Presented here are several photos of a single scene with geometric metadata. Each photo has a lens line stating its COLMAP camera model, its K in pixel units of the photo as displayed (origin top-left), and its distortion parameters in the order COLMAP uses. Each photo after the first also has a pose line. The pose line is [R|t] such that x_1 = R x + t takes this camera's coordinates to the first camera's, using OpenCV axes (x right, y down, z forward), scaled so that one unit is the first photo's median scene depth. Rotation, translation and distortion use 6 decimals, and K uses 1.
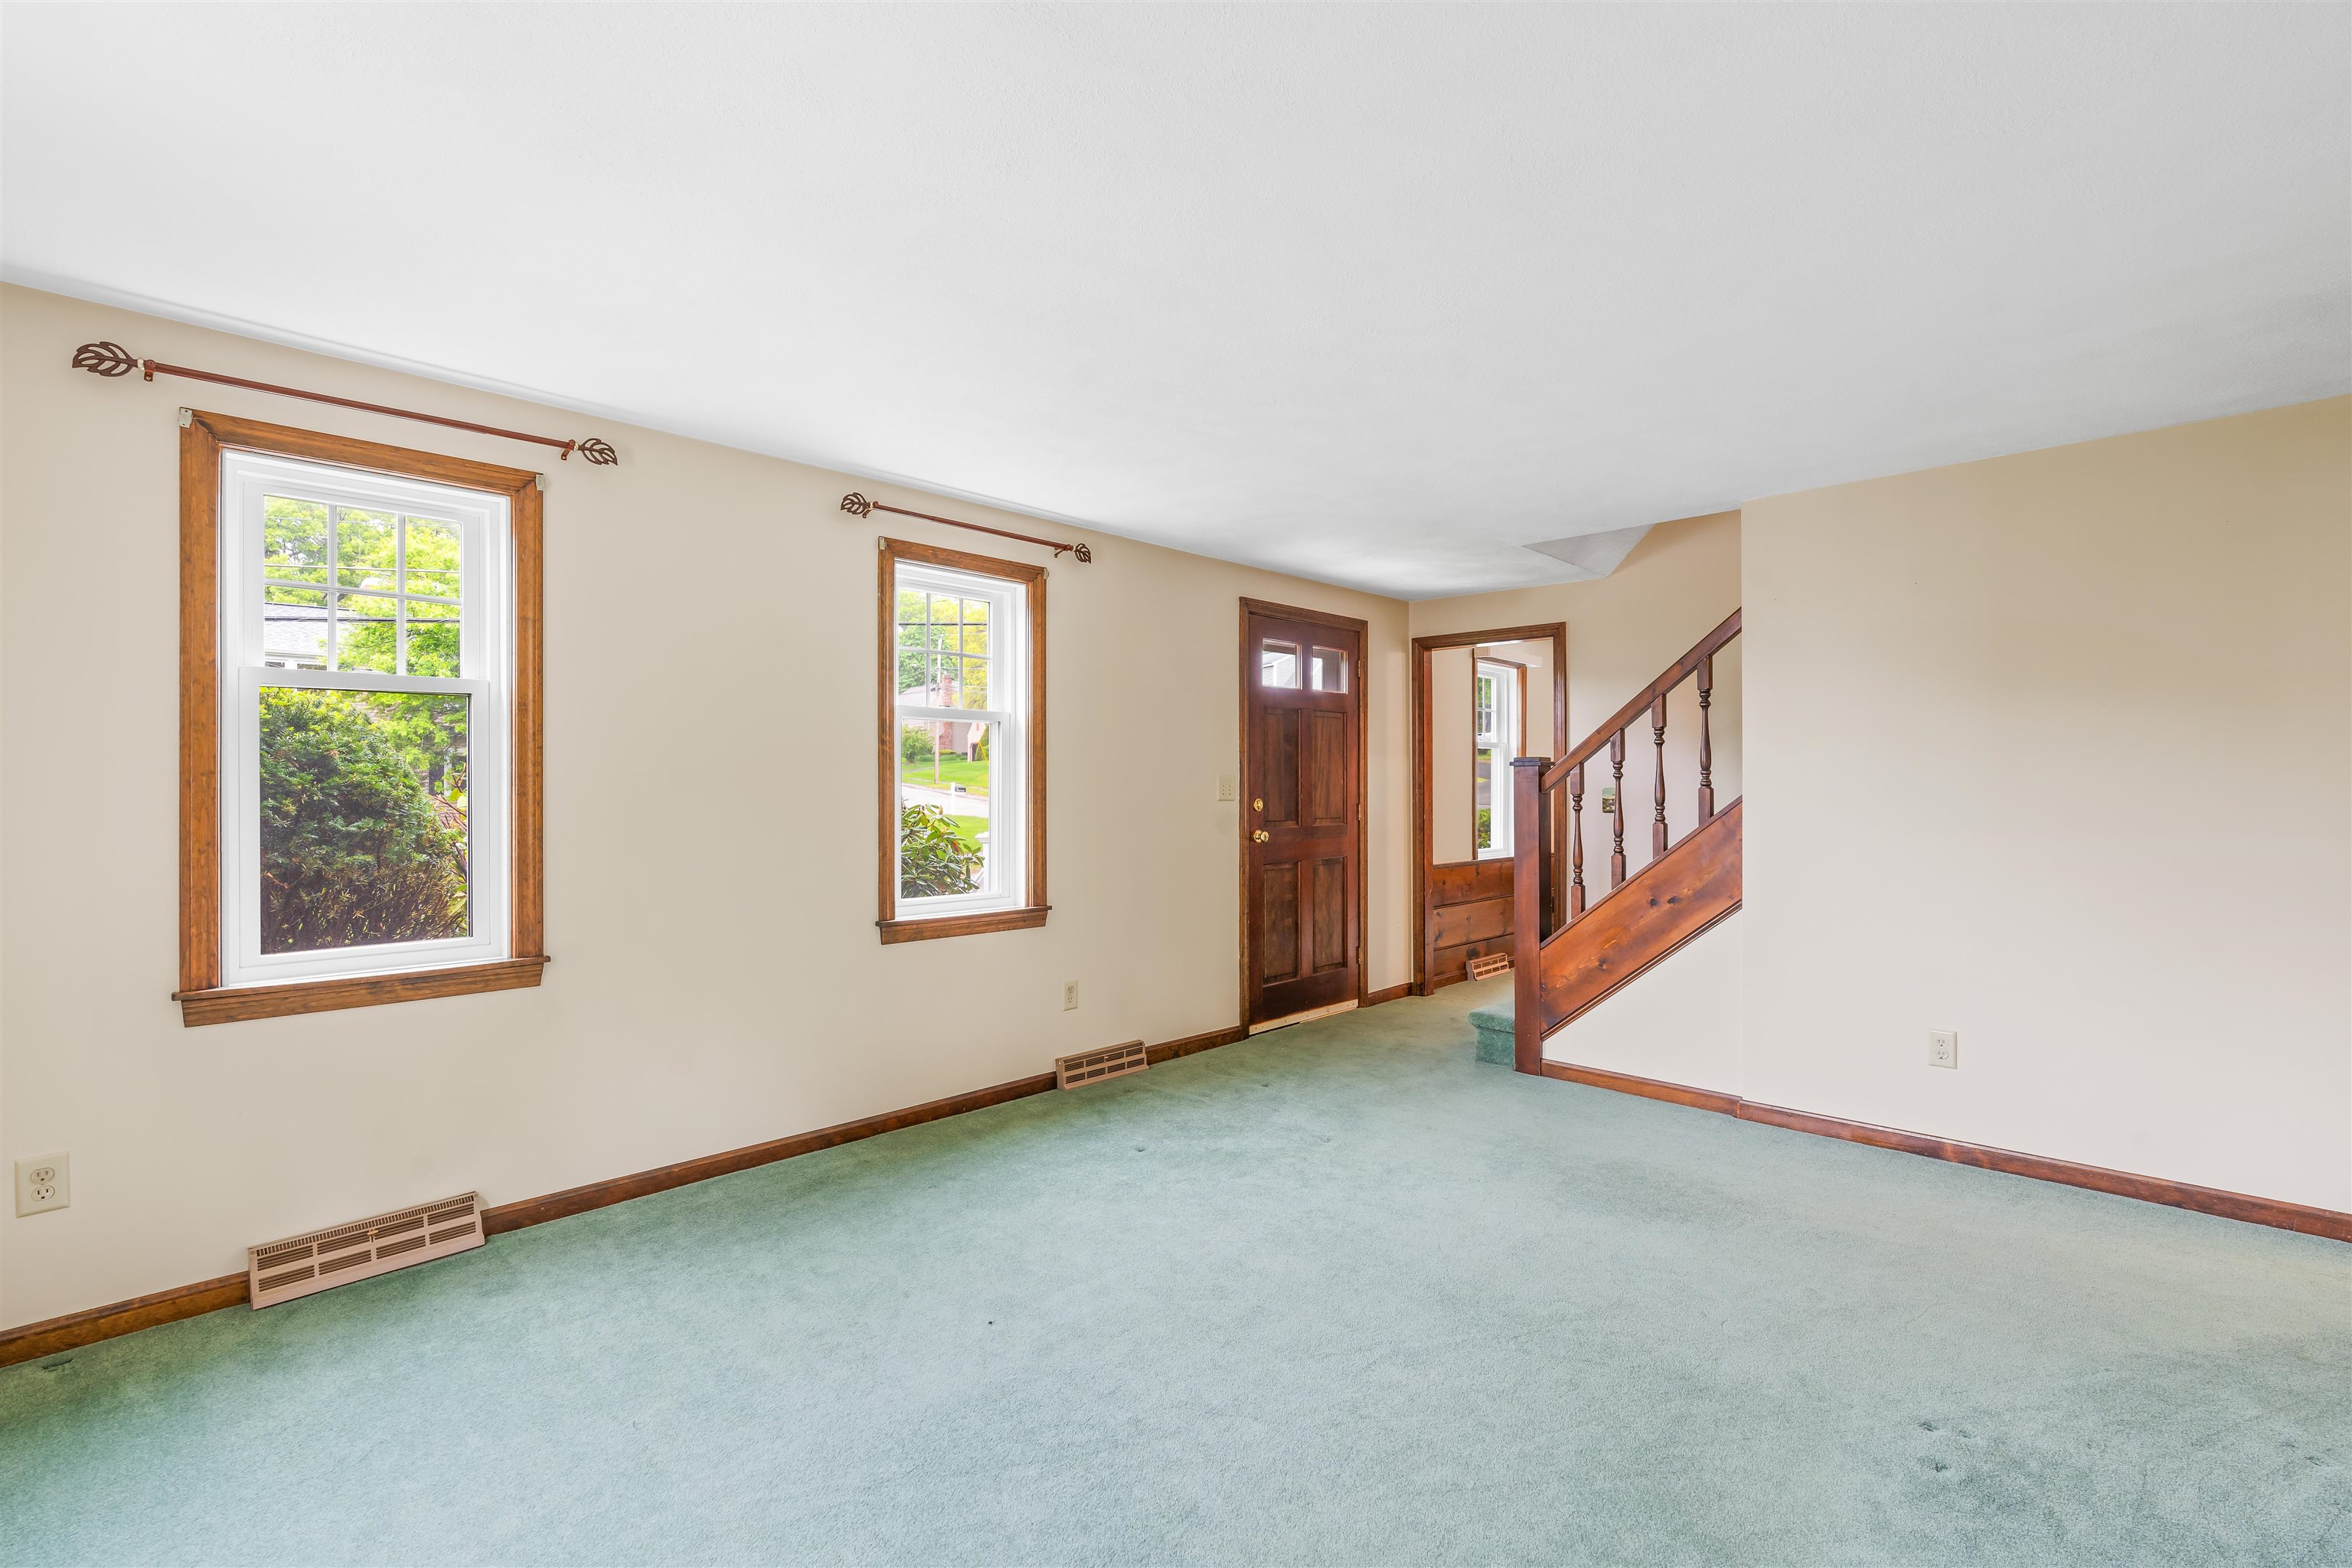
lens RADIAL K [[1070.6, 0, 1177.0], [0, 1070.6, 766.5], [0, 0, 1]] dist [-0.005739, 0.003527]
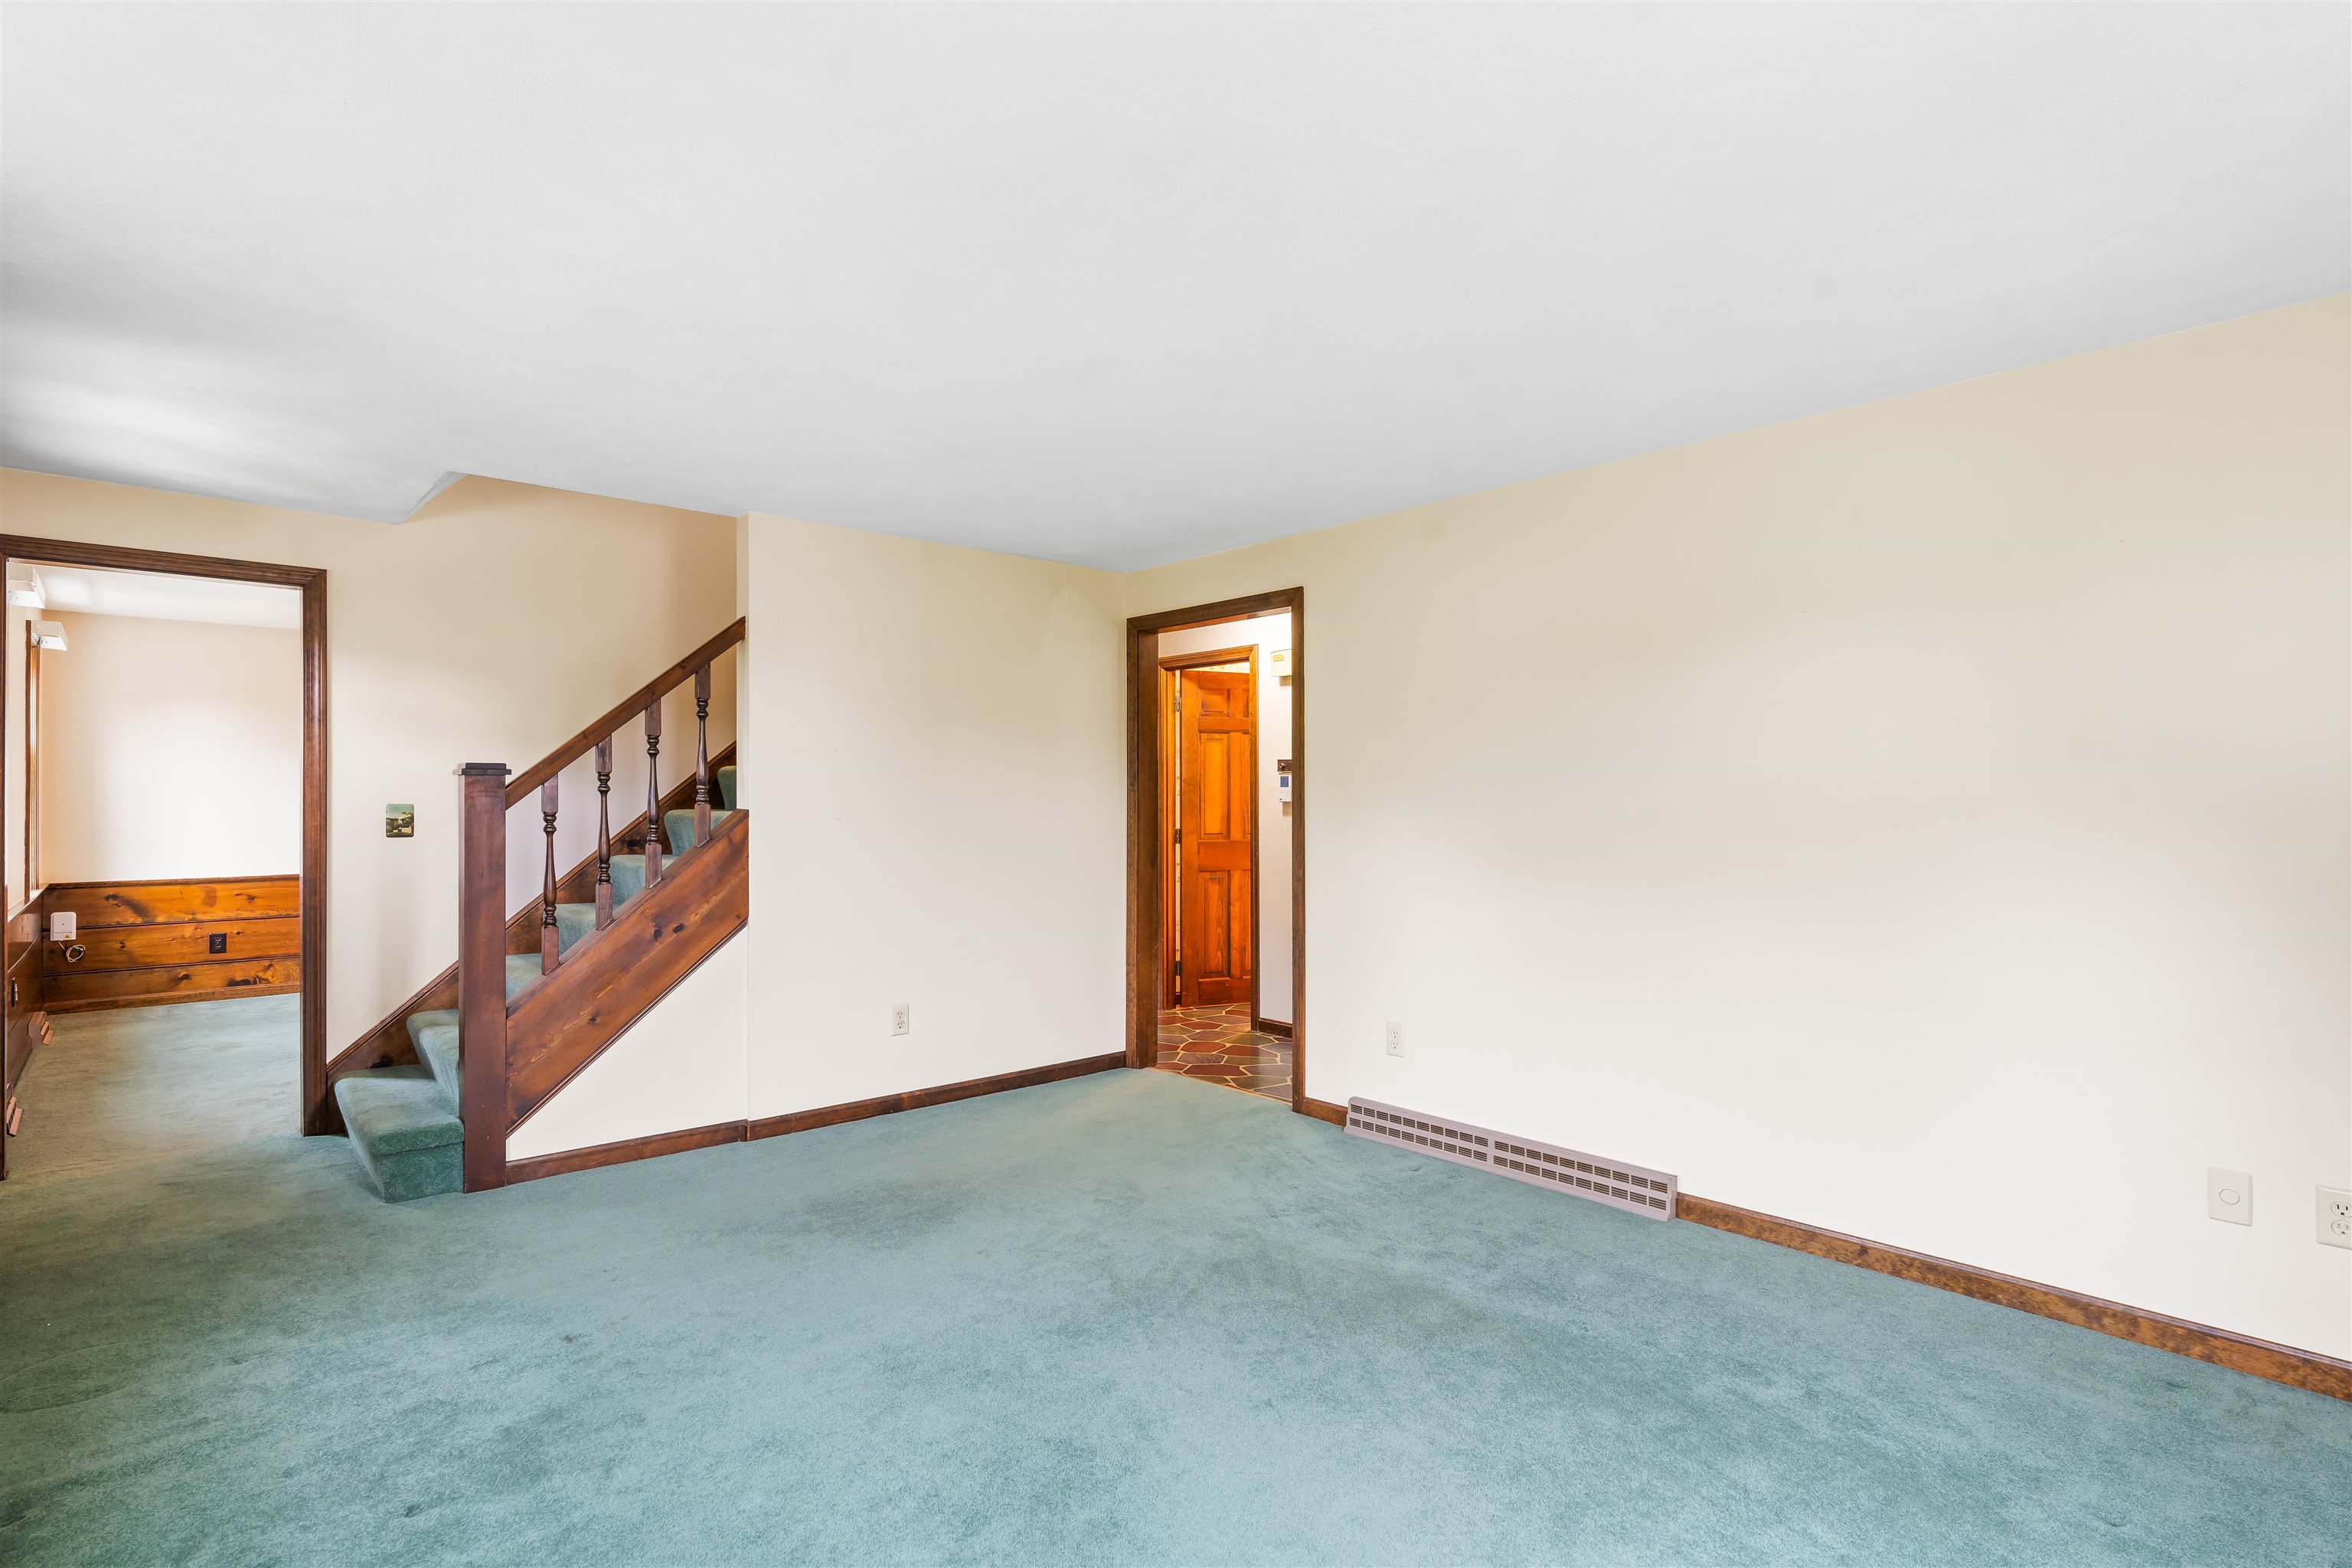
lens RADIAL K [[1175.5, 0, 1170.4], [0, 1175.5, 793.1], [0, 0, 1]] dist [0.001471, 0.002510]
pose [[0.079457, 0.001105, 0.996838, -0.486616], [-0.013384, 0.999910, -0.000041, 0.006051], [-0.996748, -0.013338, 0.079465, 0.505361]]
